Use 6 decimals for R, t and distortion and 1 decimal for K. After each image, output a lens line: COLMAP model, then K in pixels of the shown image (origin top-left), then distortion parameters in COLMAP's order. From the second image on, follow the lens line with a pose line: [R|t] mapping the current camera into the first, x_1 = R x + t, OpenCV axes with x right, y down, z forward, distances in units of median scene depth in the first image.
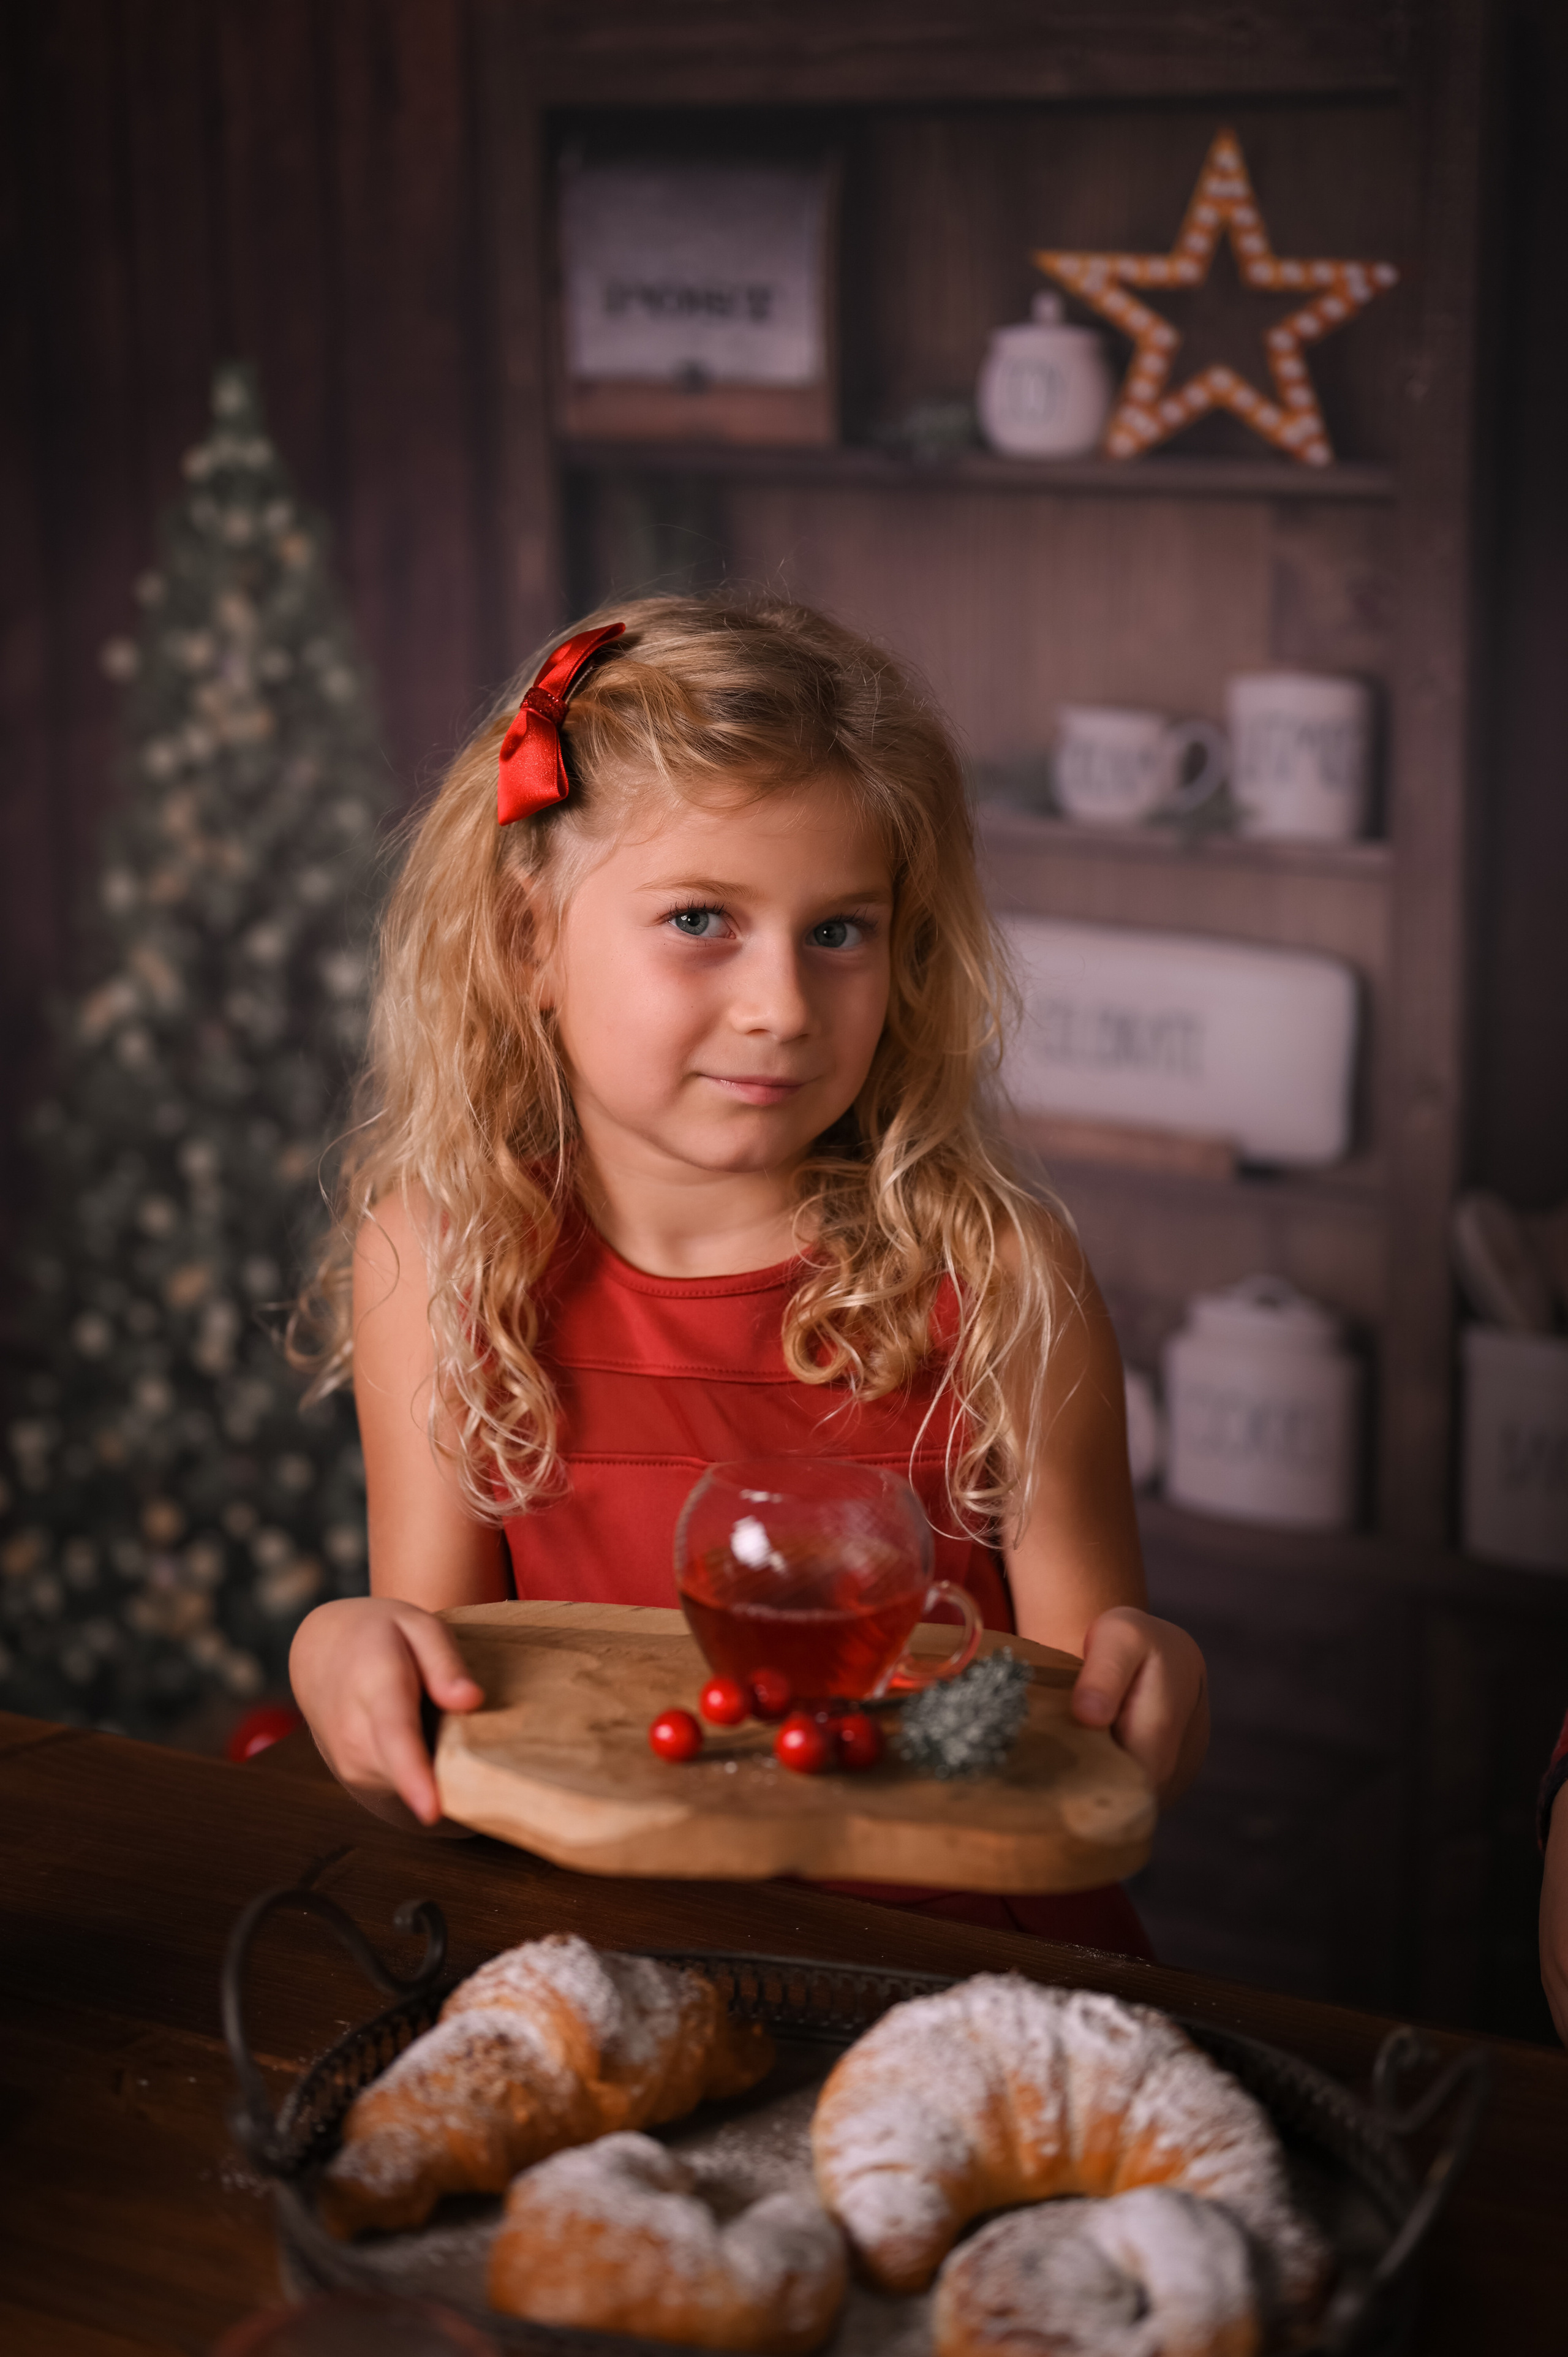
lens RADIAL K [[3432.9, 0, 738.2], [0, 3432.9, 1168.7], [0, 0, 1]] dist [-0.013630, 0.000000]
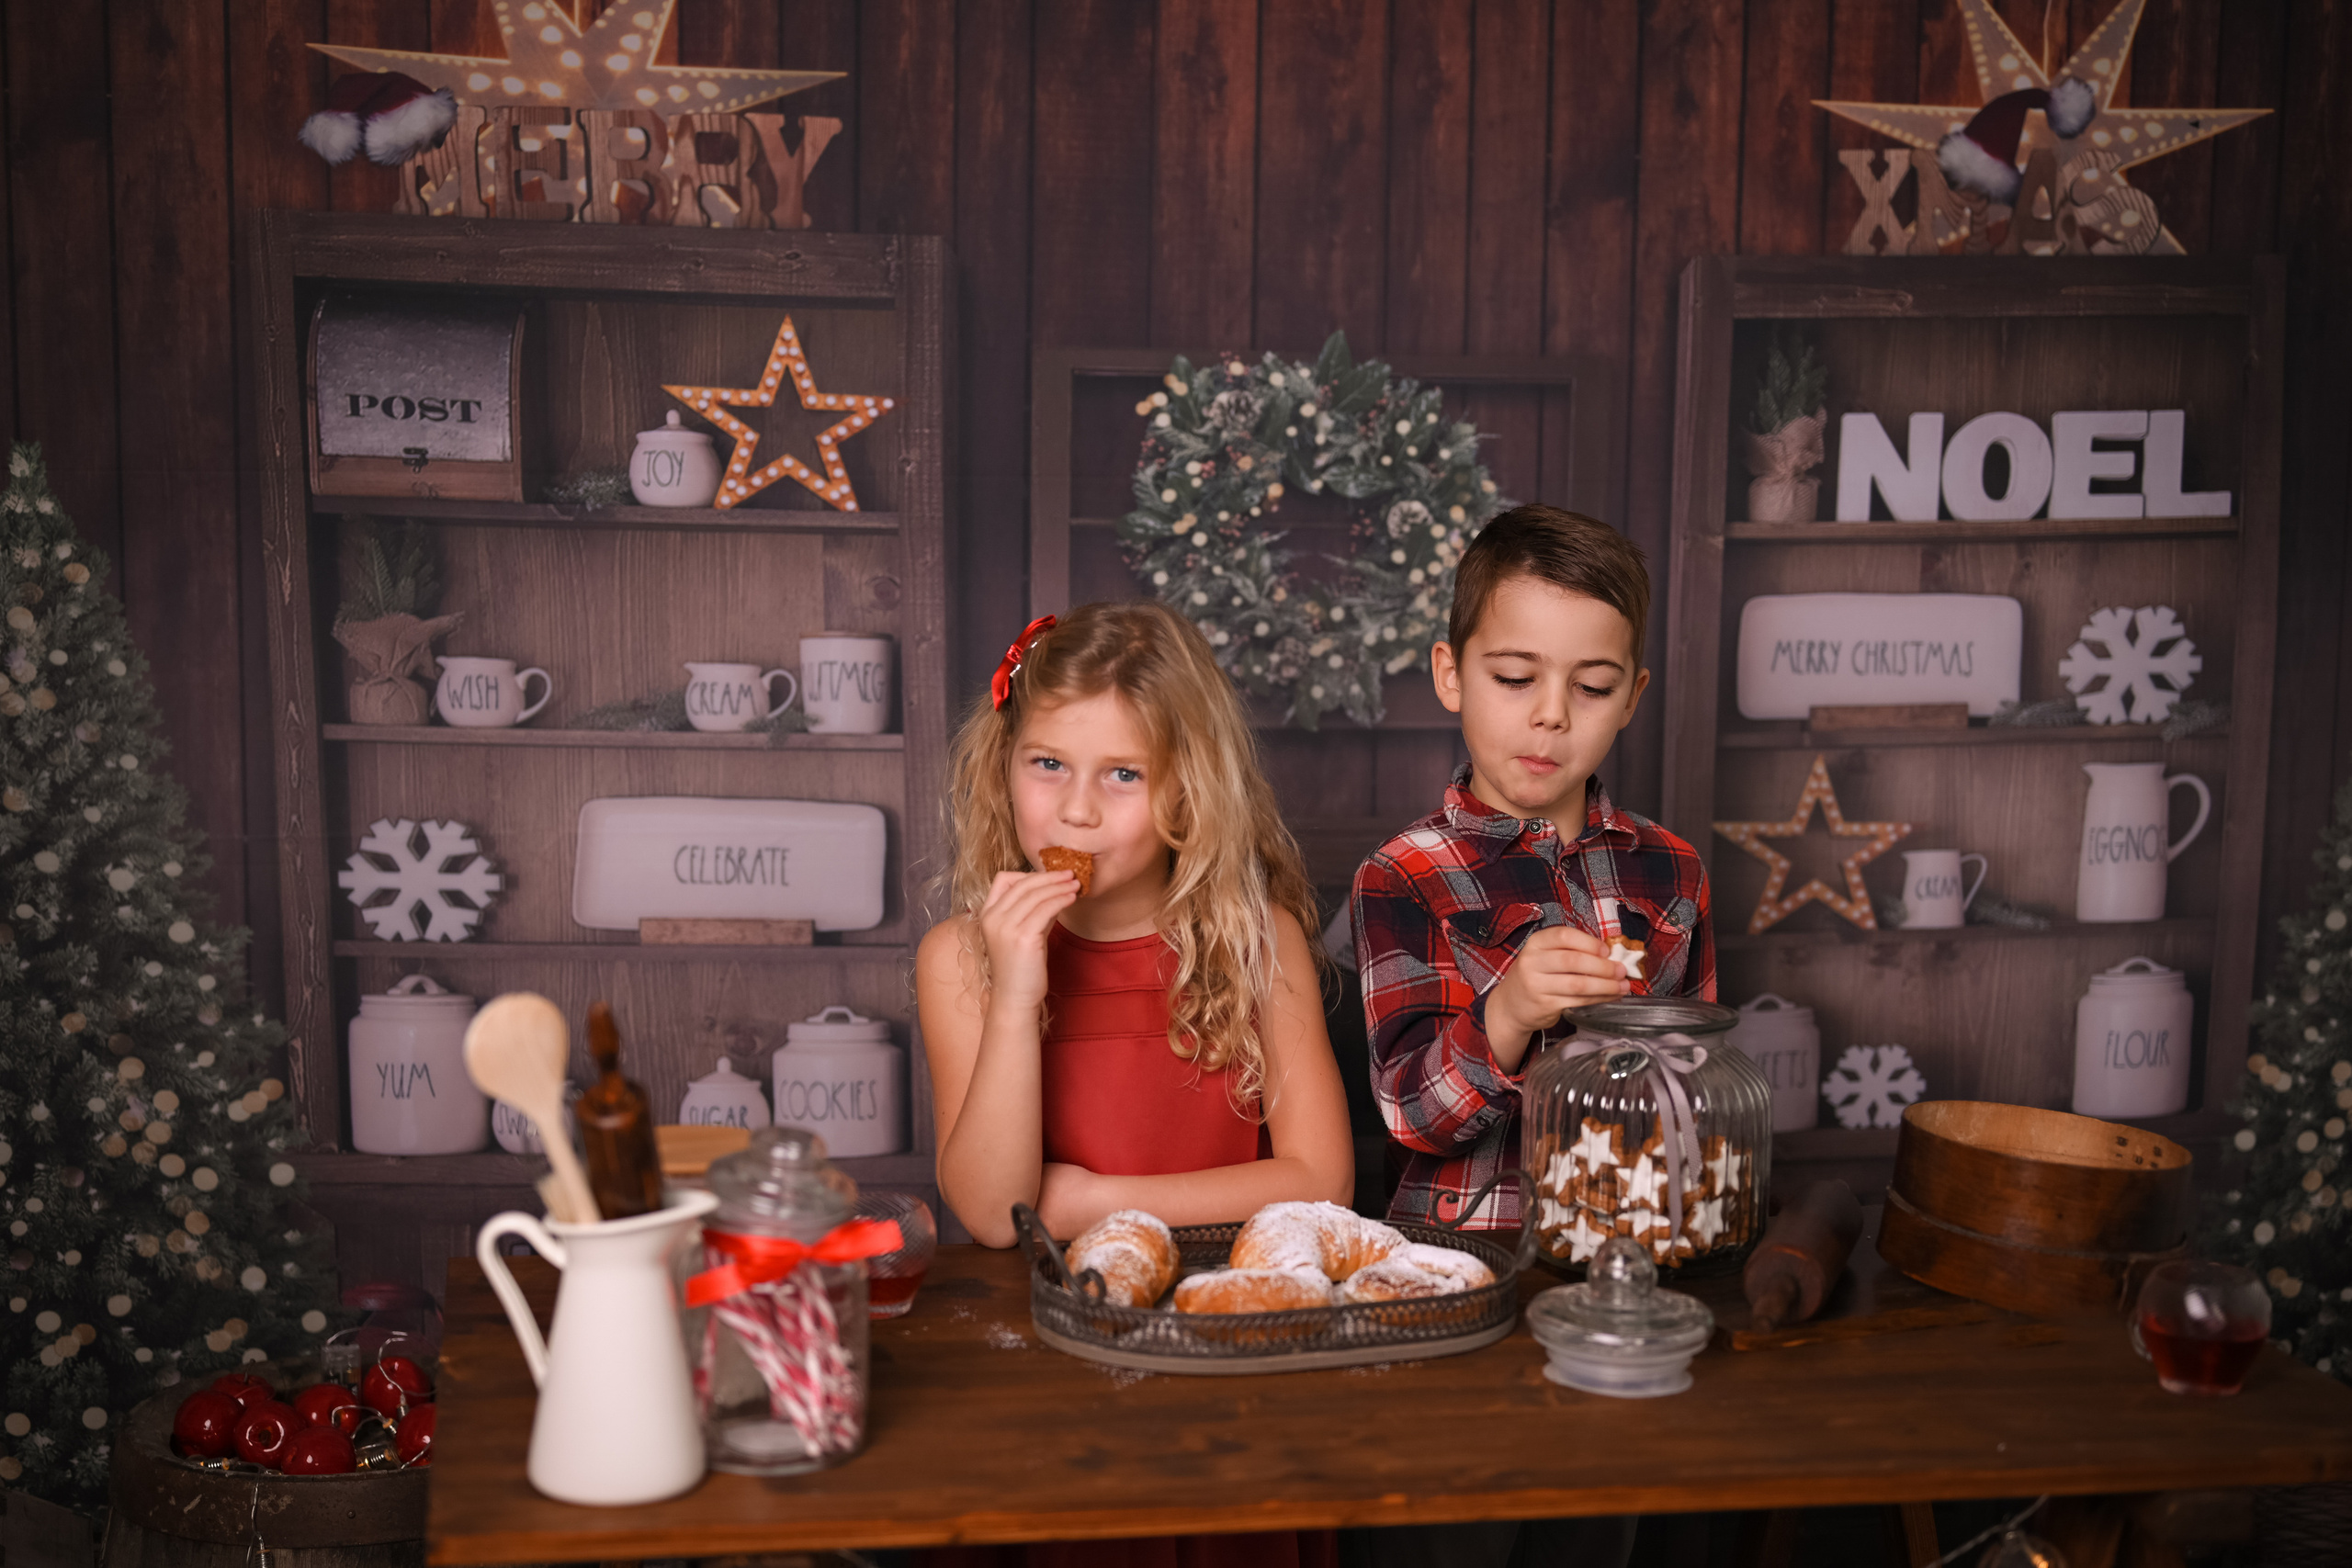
lens RADIAL K [[3680.4, 0, 1194.5], [0, 3680.4, 789.1], [0, 0, 1]] dist [-0.001081, 0.000000]
pose [[0.794279, -0.060443, 0.604539, -0.790218], [0.121087, 0.990825, -0.060026, 0.058259], [-0.595364, 0.120879, 0.794311, -0.516211]]
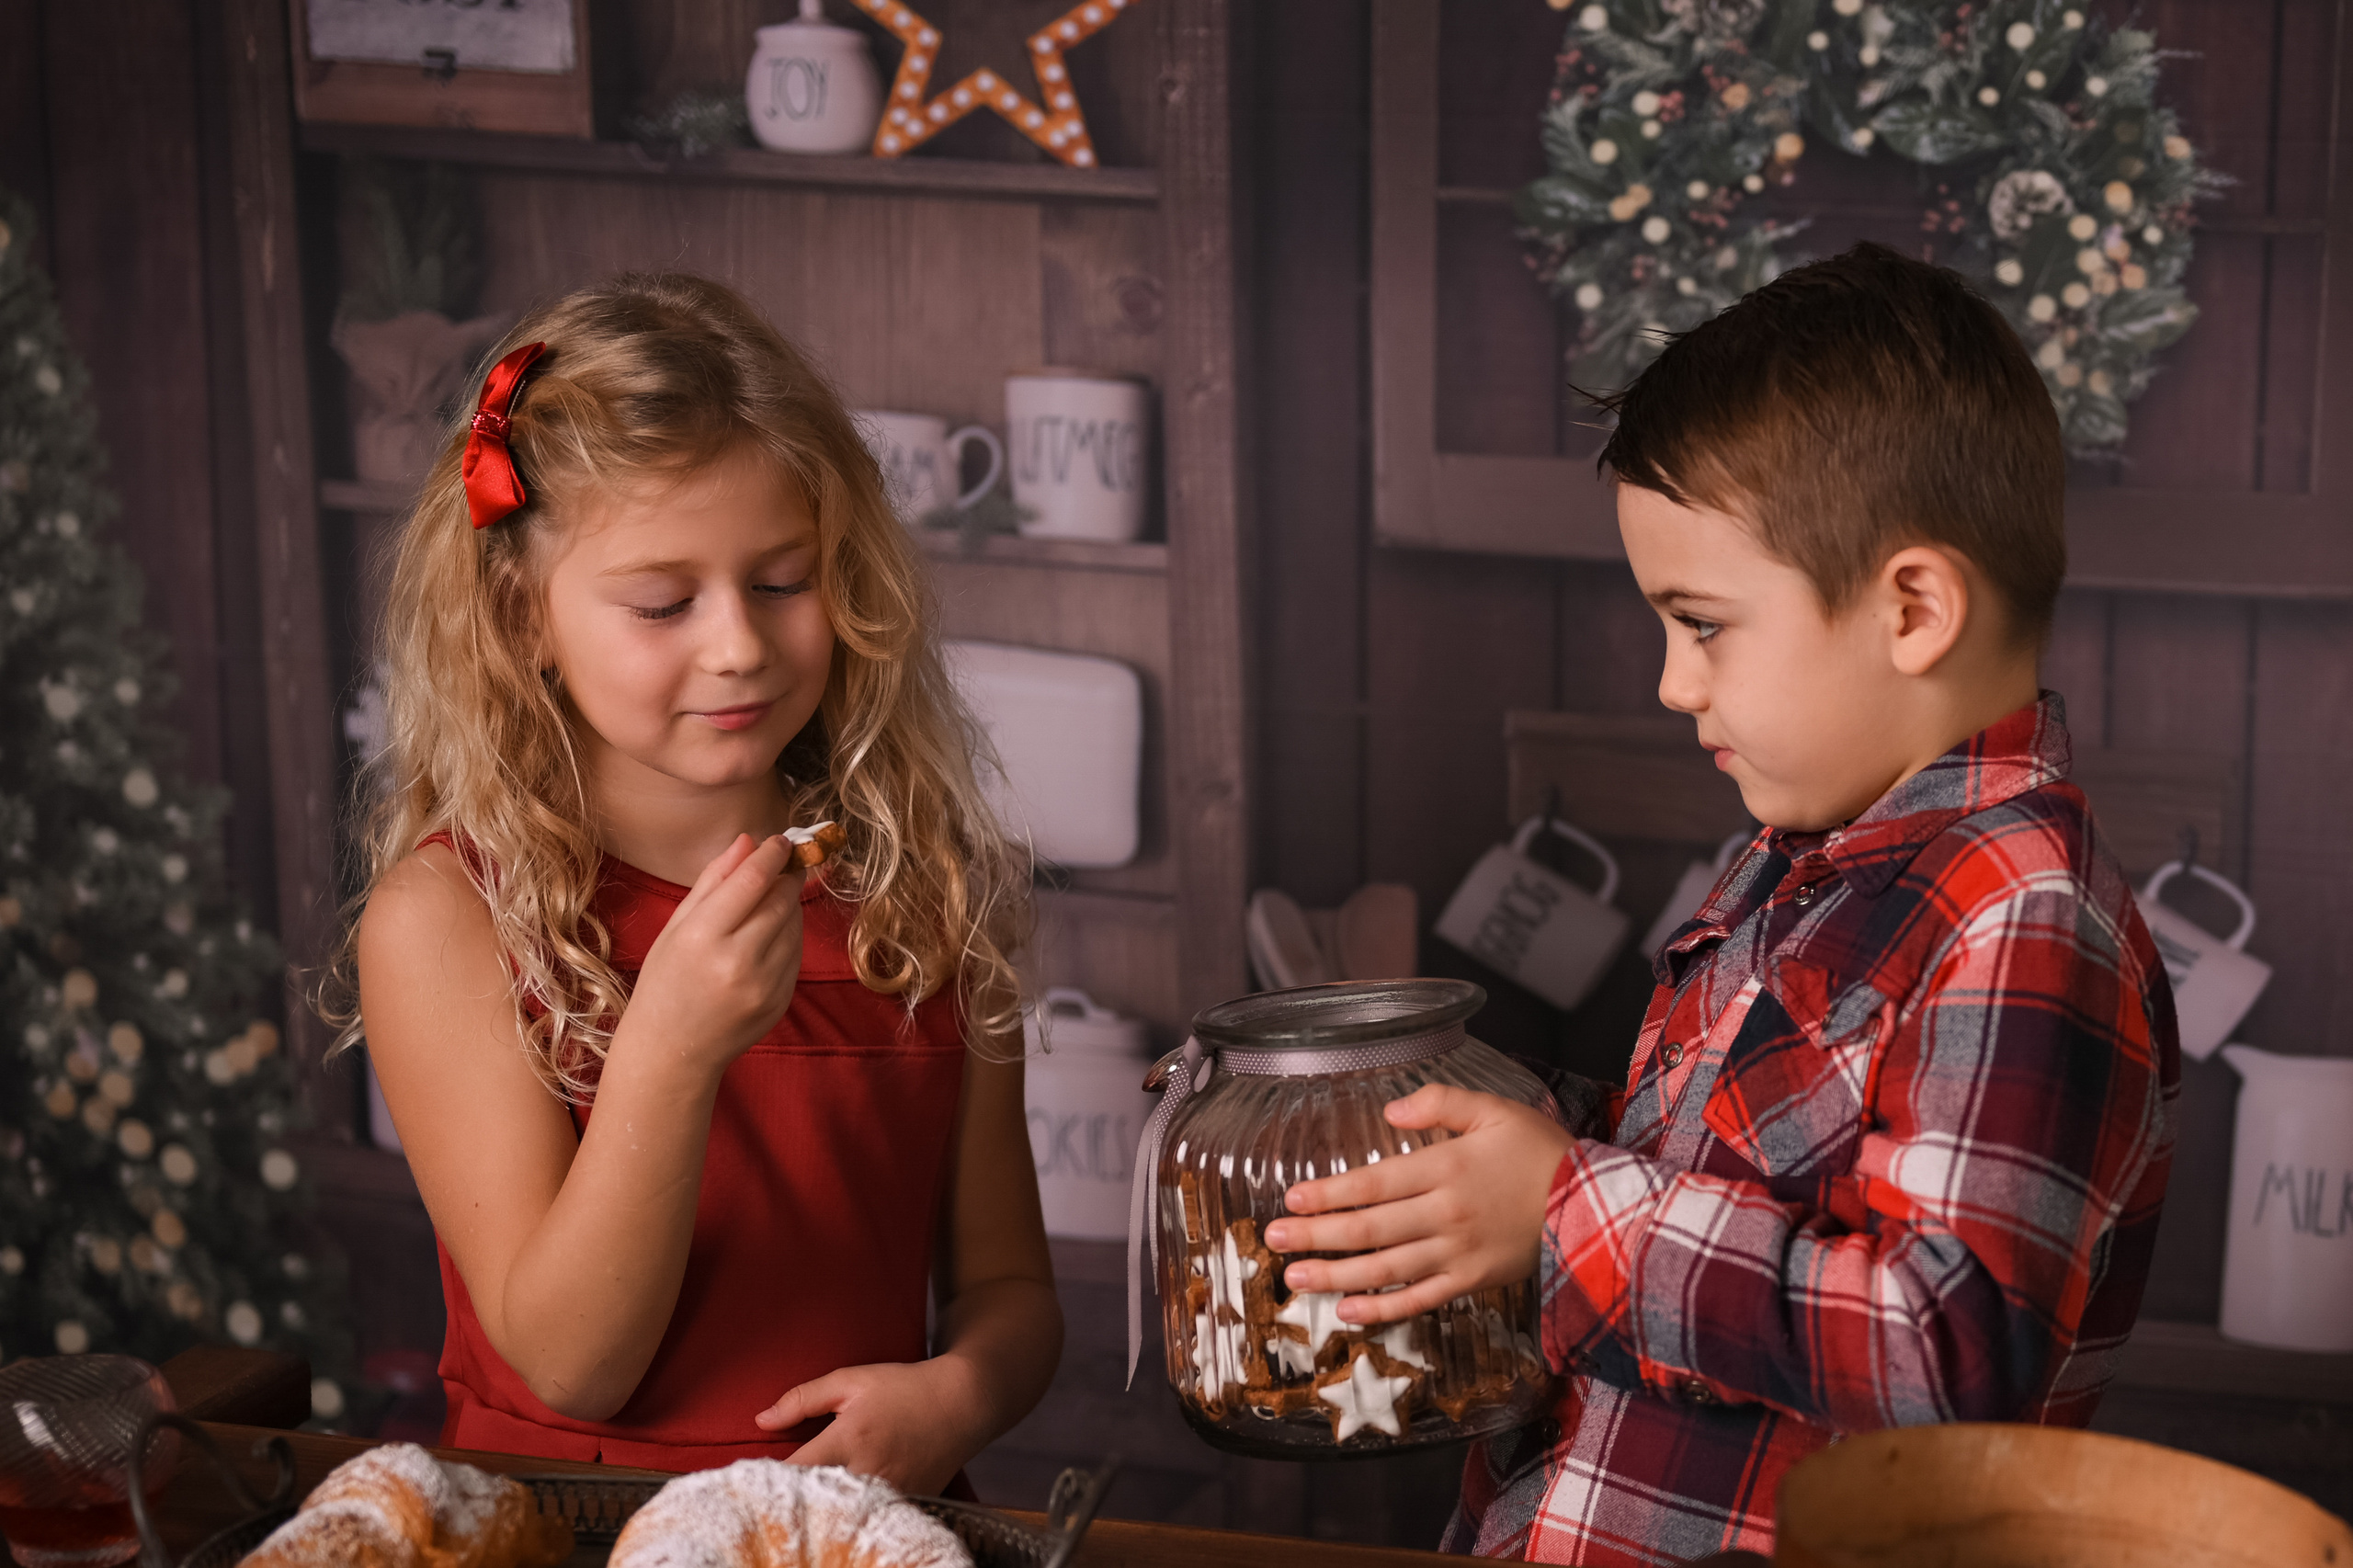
lens RADIAL K [[5405.0, 0, 1465.2], [0, 5405.0, 852.3], [0, 0, 1]] dist [0.003648, 0.000000]
pose [[0.983258, -0.023938, 0.180639, -0.011333], [0.029767, 0.999118, -0.029631, 0.044334], [-0.179771, 0.034512, 0.983103, -0.560583]]
